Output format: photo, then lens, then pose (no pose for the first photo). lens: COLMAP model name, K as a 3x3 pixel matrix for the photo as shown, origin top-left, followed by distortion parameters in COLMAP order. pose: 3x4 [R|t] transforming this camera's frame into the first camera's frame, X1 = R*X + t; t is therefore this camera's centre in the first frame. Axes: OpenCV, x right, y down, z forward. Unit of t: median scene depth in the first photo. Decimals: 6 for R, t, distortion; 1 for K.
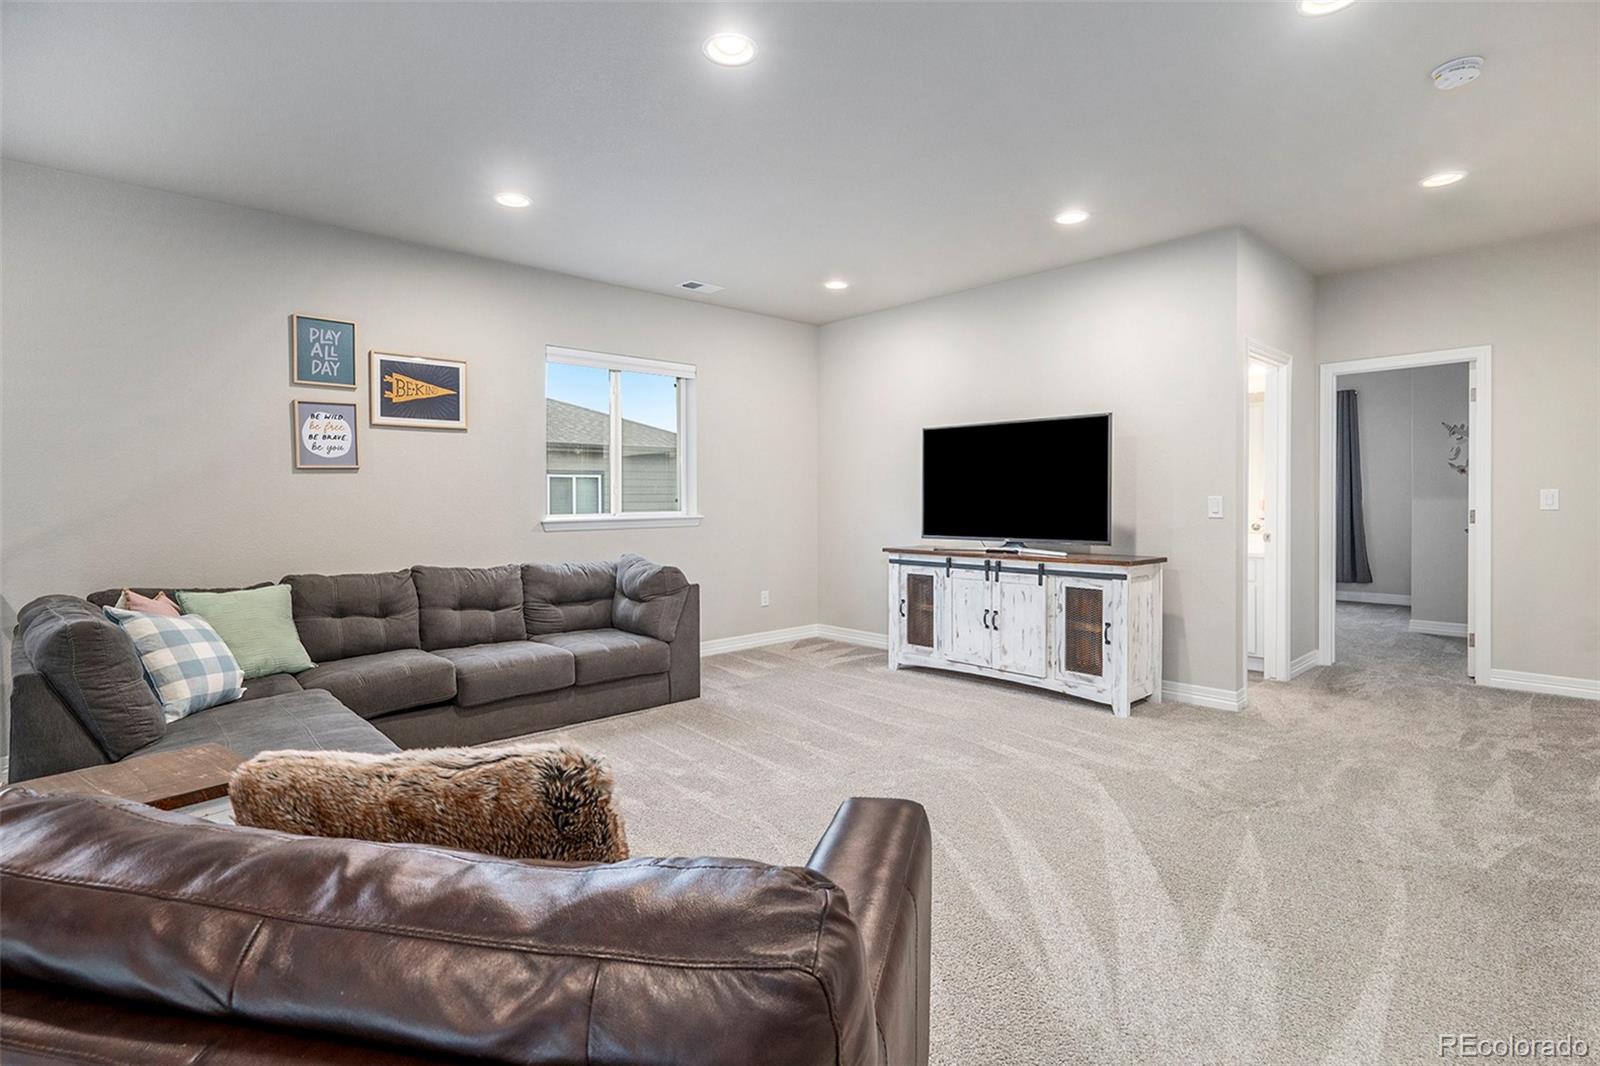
lens RADIAL K [[763.9, 0, 773.6], [0, 763.9, 508.0], [0, 0, 1]] dist [-0.000713, 0.000075]
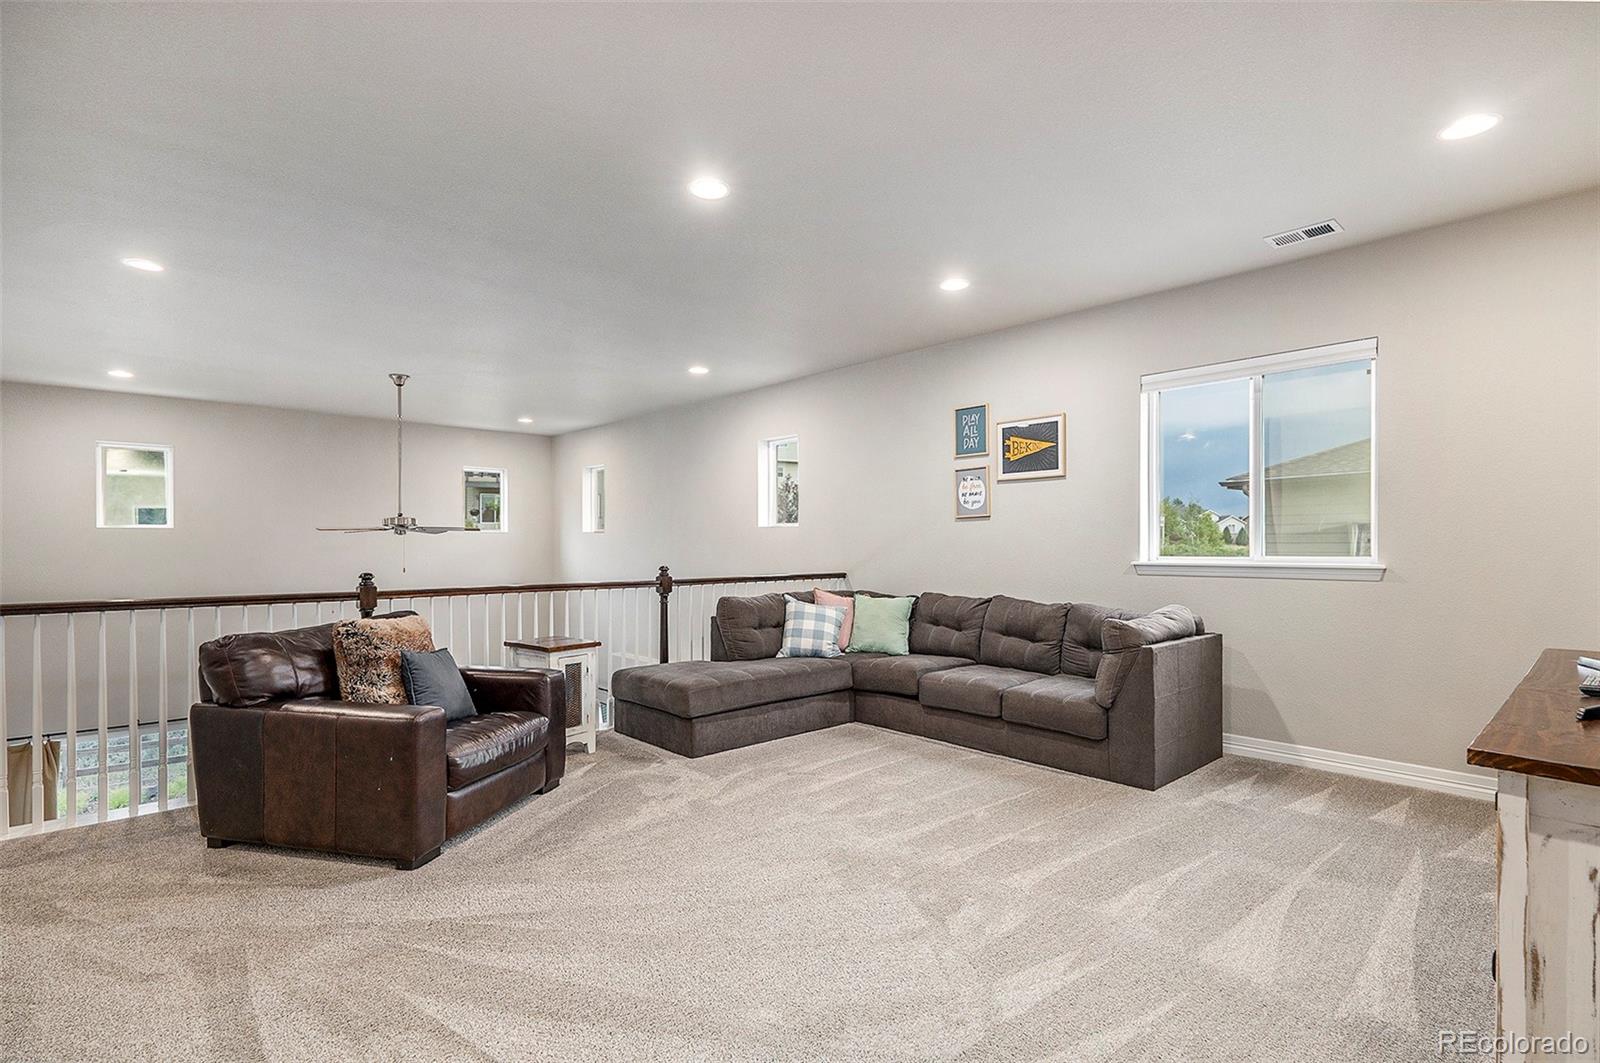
lens RADIAL K [[761.5, 0, 792.0], [0, 761.5, 534.8], [0, 0, 1]] dist [-0.002193, -0.000273]
pose [[-0.000688, 0.000725, -1.000000, 0.731630], [-0.002048, 0.999998, 0.000727, -0.020593], [0.999998, 0.002048, -0.000687, 0.659208]]
